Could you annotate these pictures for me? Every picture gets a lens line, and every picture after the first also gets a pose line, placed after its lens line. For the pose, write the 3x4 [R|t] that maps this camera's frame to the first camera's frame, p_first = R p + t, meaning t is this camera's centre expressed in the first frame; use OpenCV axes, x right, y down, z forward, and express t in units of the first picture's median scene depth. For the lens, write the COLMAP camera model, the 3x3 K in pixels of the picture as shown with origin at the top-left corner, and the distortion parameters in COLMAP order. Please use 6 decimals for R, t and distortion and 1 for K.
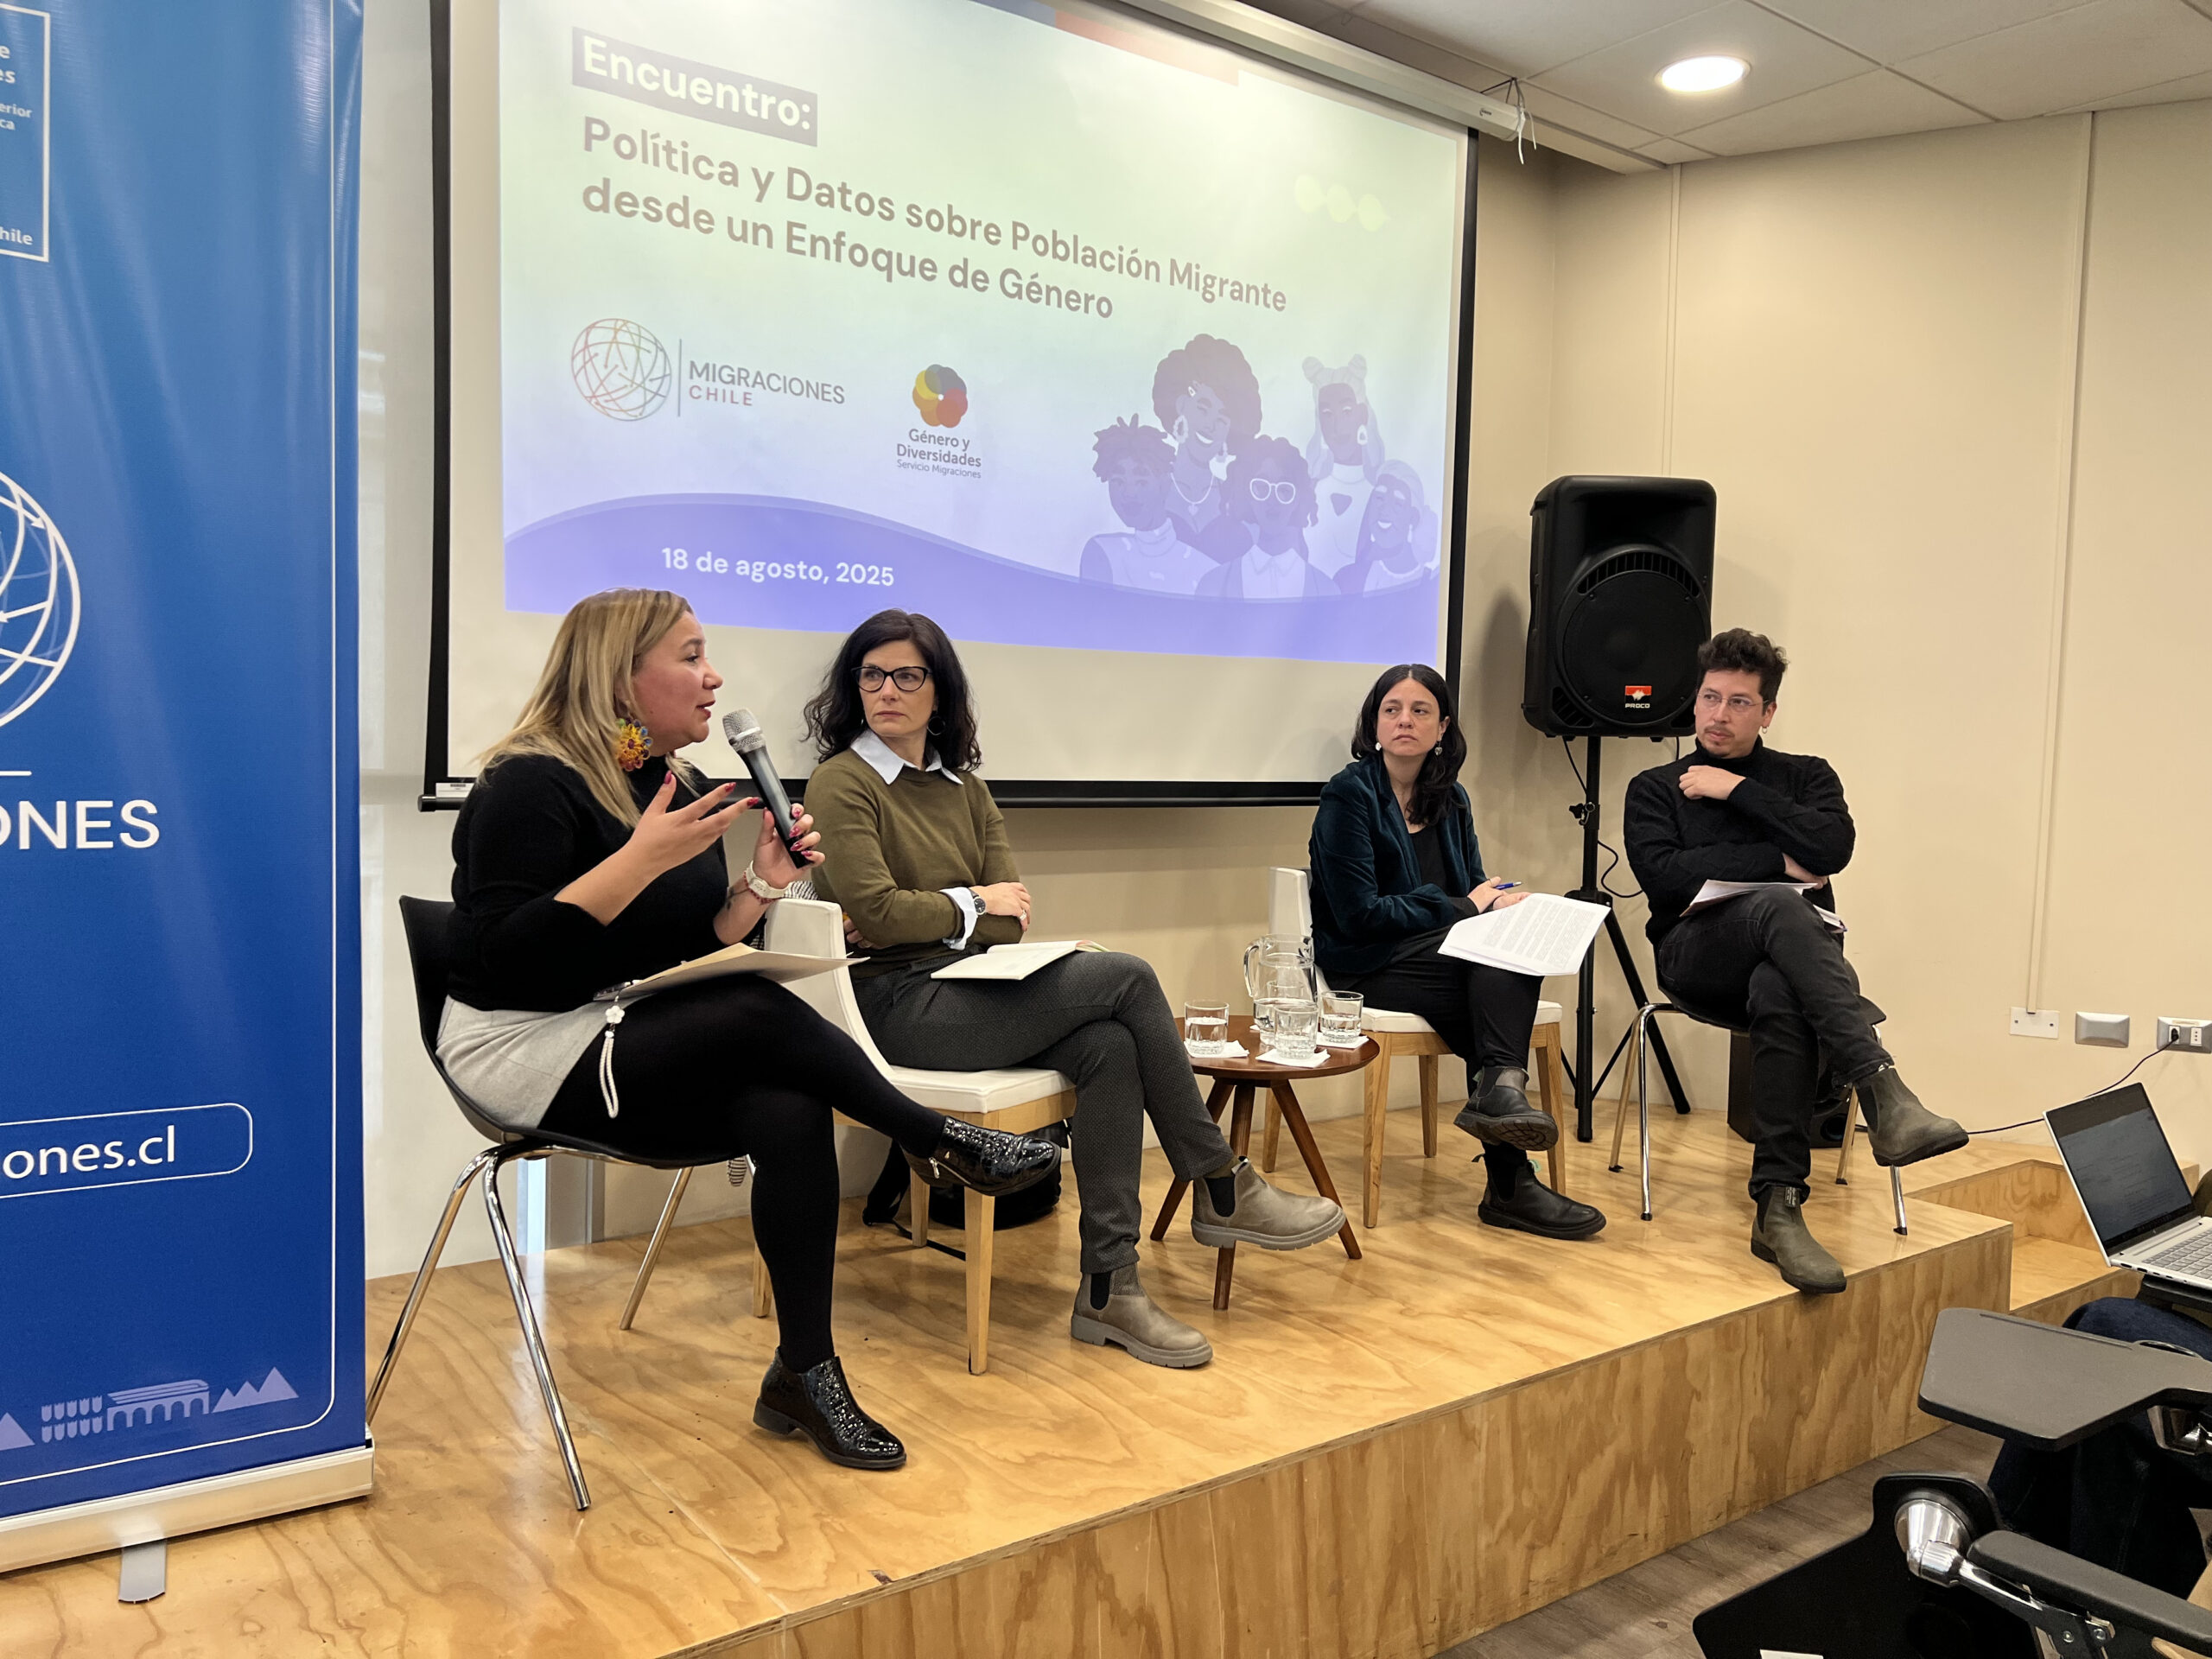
lens RADIAL K [[1633.3, 0, 1122.8], [0, 1633.3, 834.5], [0, 0, 1]] dist [0.085053, -0.125714]
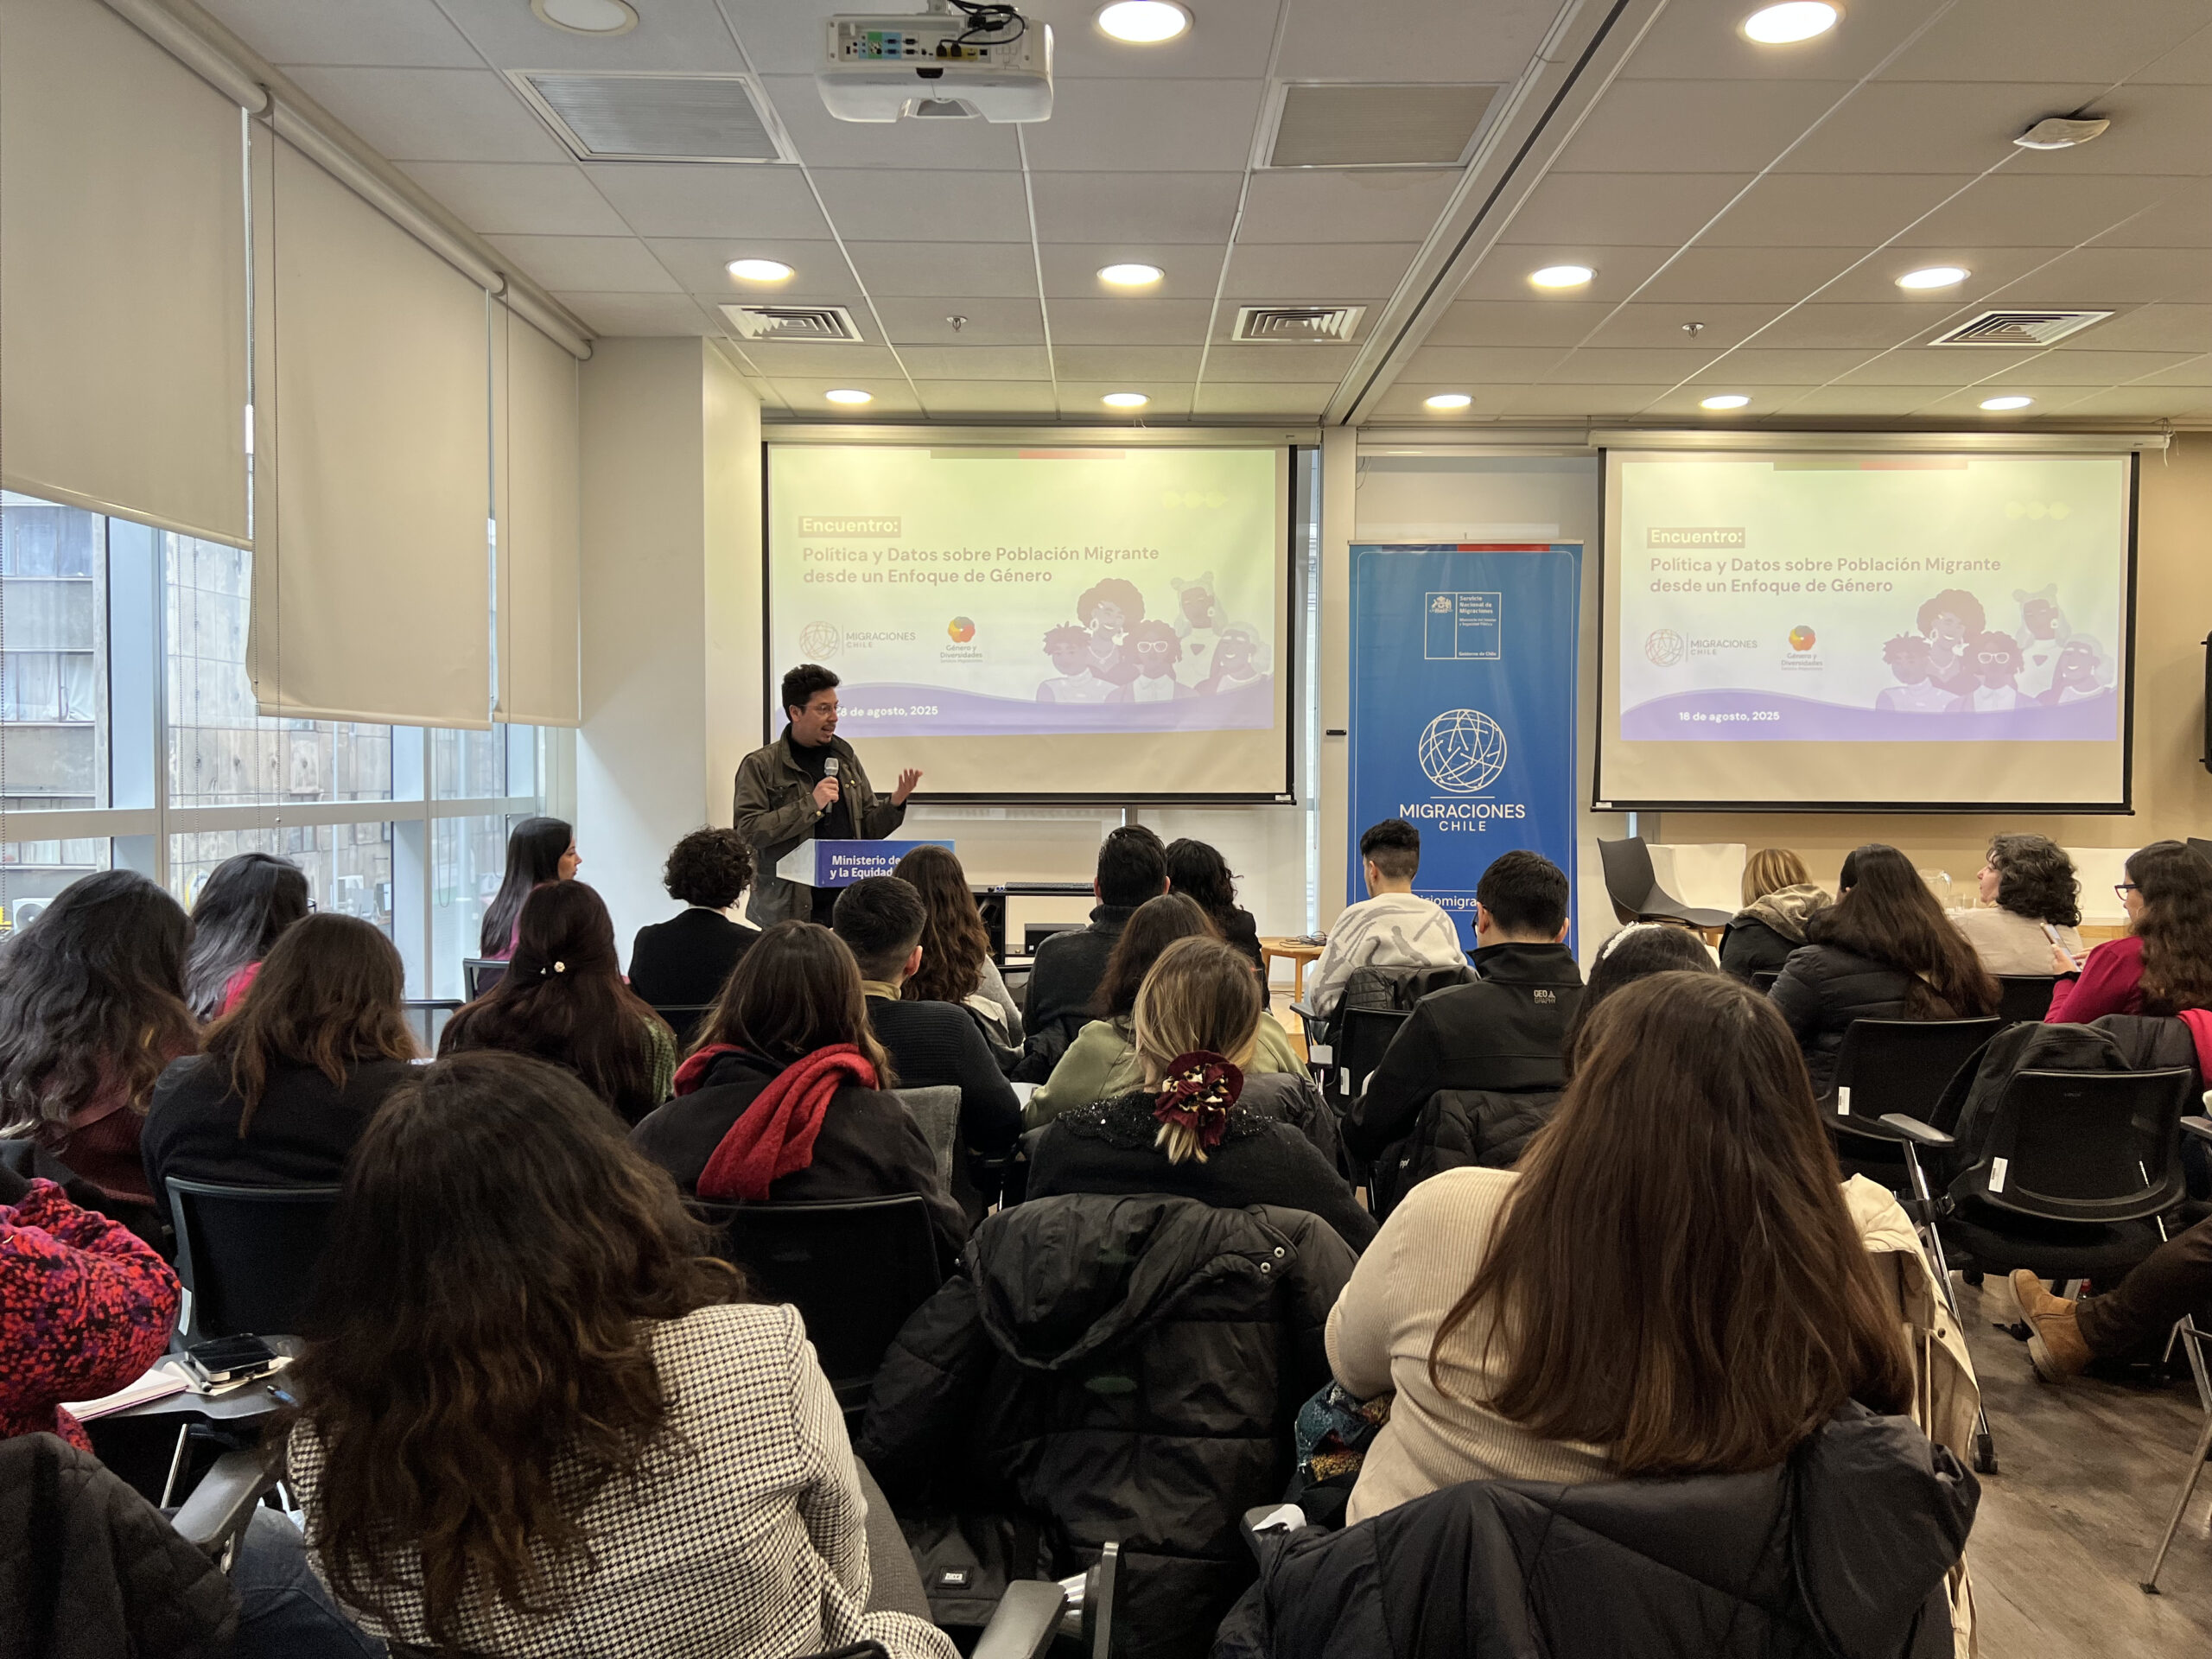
lens RADIAL K [[1662.1, 0, 1140.2], [0, 1662.1, 831.6], [0, 0, 1]] dist [0.060939, -0.080917]
pose [[0.803329, -0.004389, -0.595520, 0.553214], [-0.019205, 0.999262, -0.033271, 0.107160], [0.595226, 0.038164, 0.802651, -1.471960]]
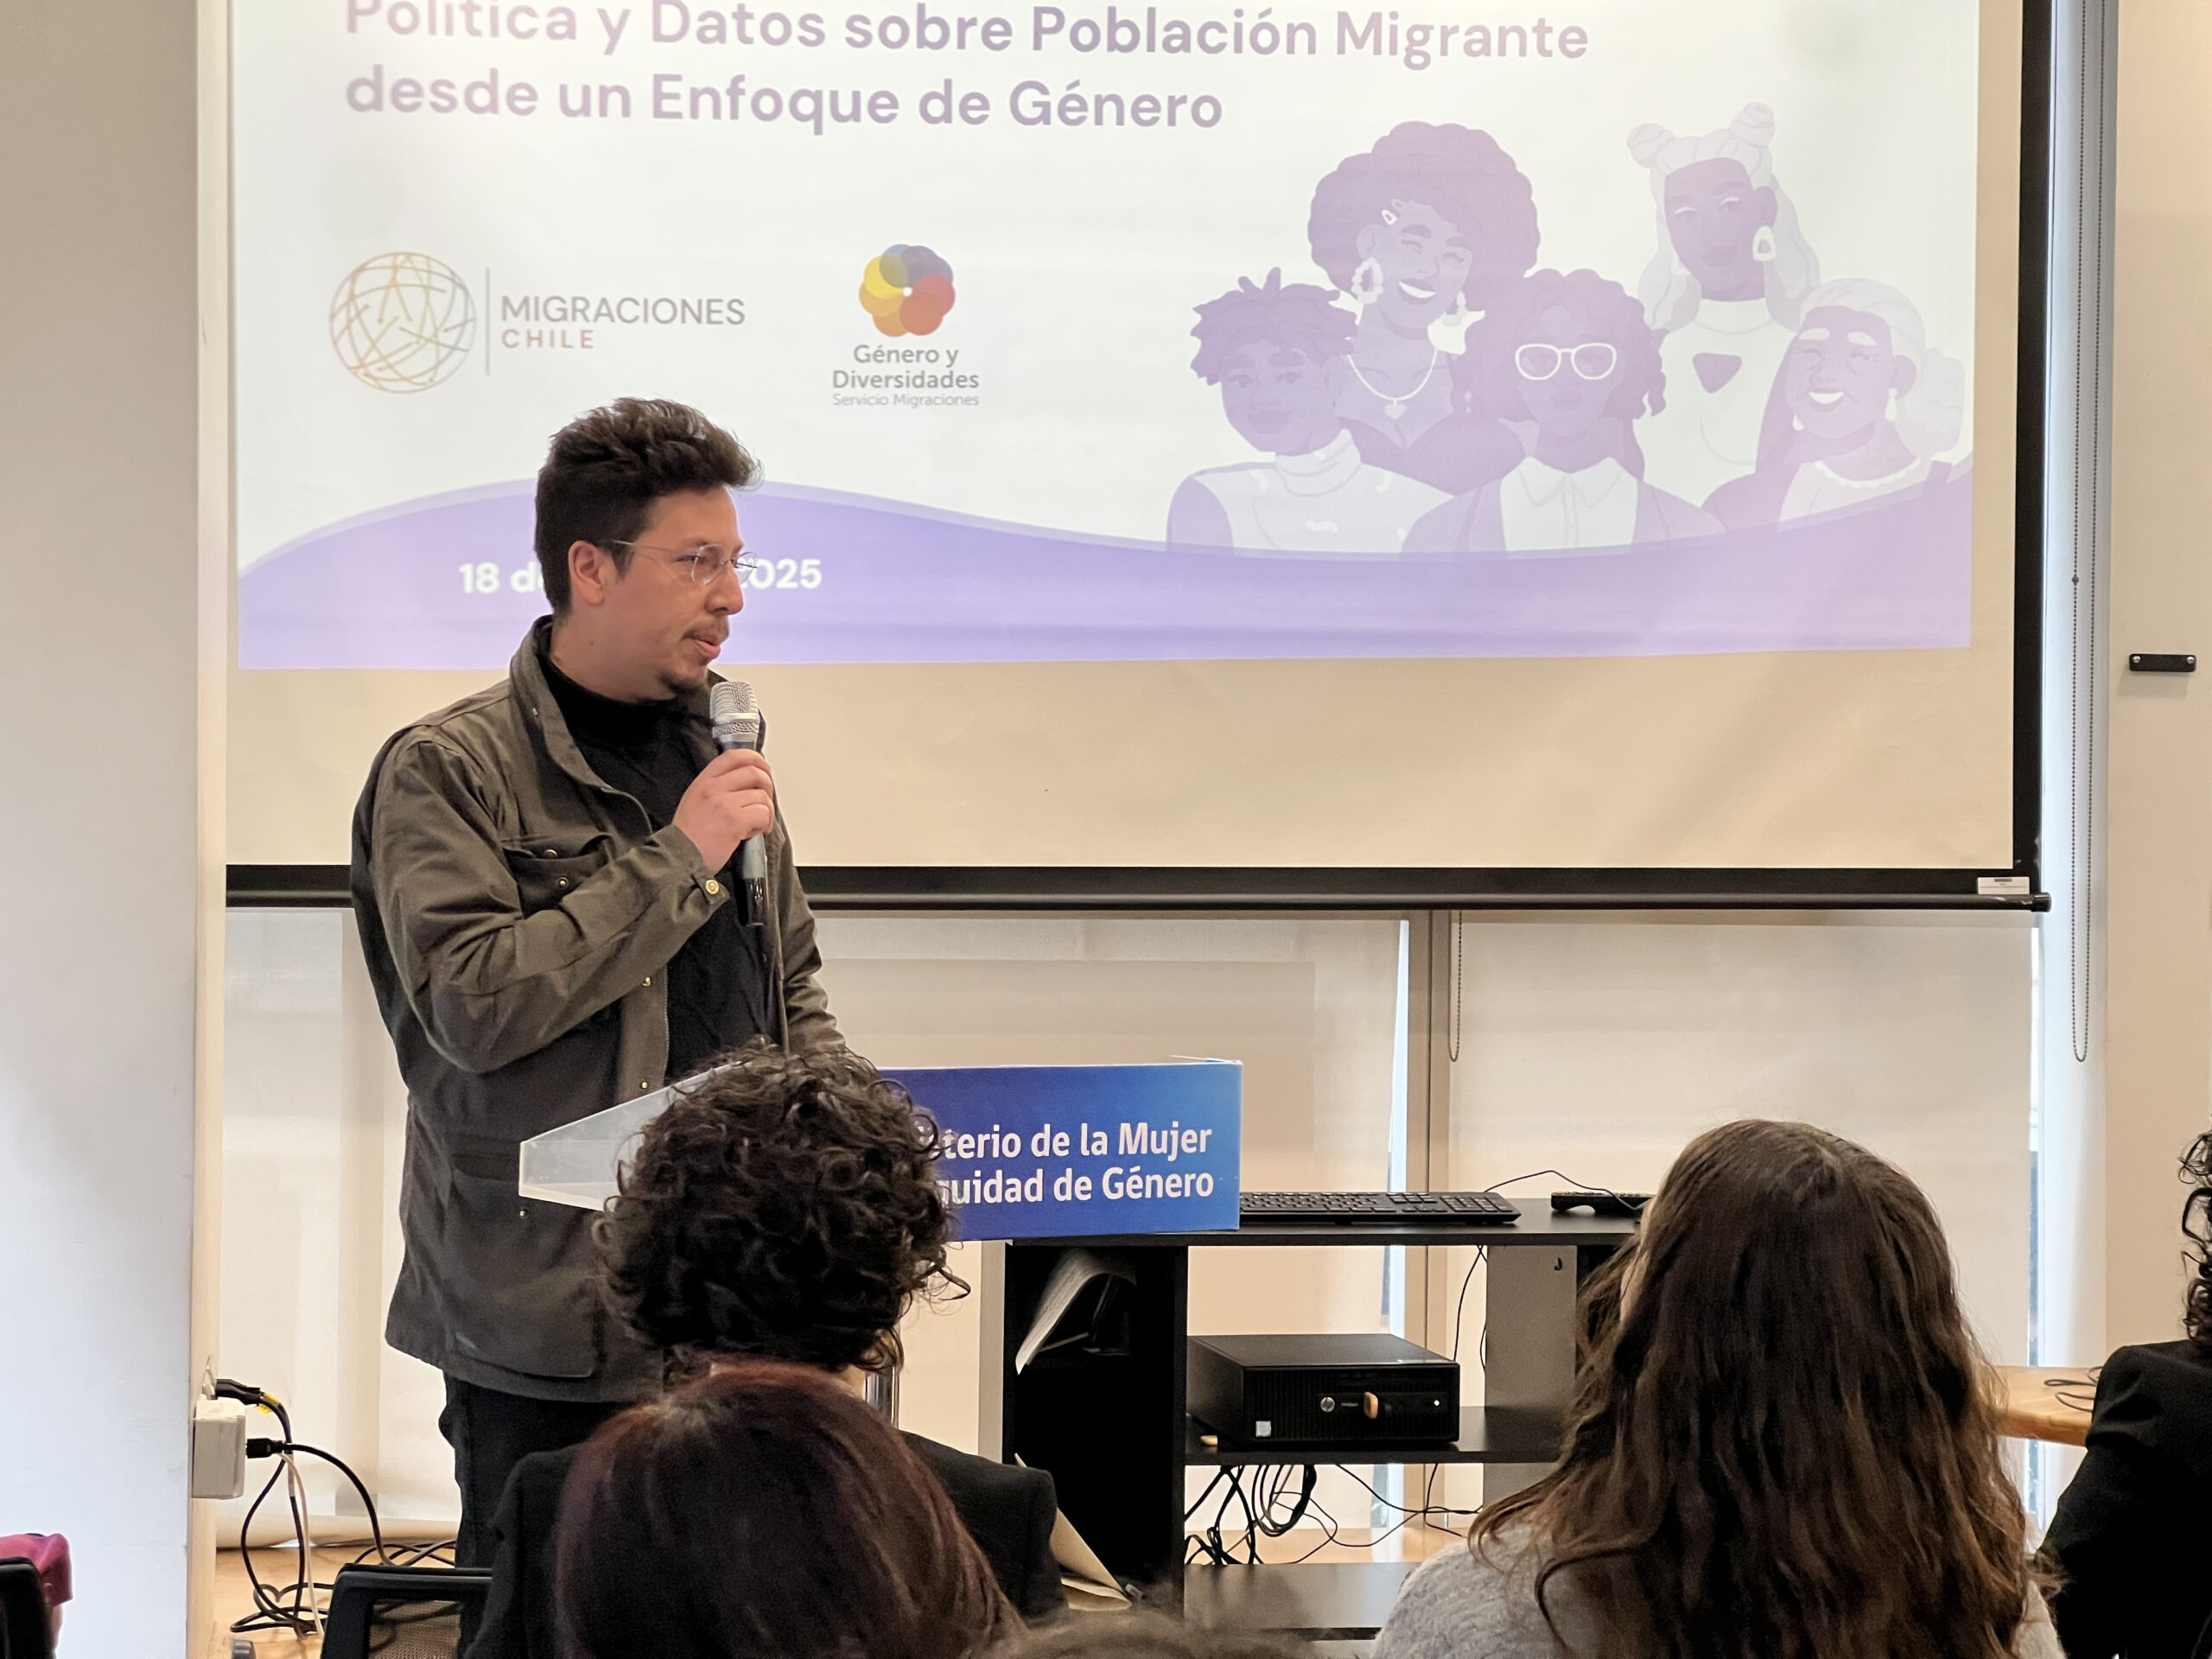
lens RADIAL K [[4820.0, 0, 1106.0], [0, 4820.0, 829.5], [0, 0, 1]] dist [0.090514, 0.634459]
pose [[0.877366, -0.013291, -0.479638, -0.052748], [-0.015017, 0.998366, -0.055134, 0.070353], [0.479587, 0.055575, 0.875732, -1.394399]]
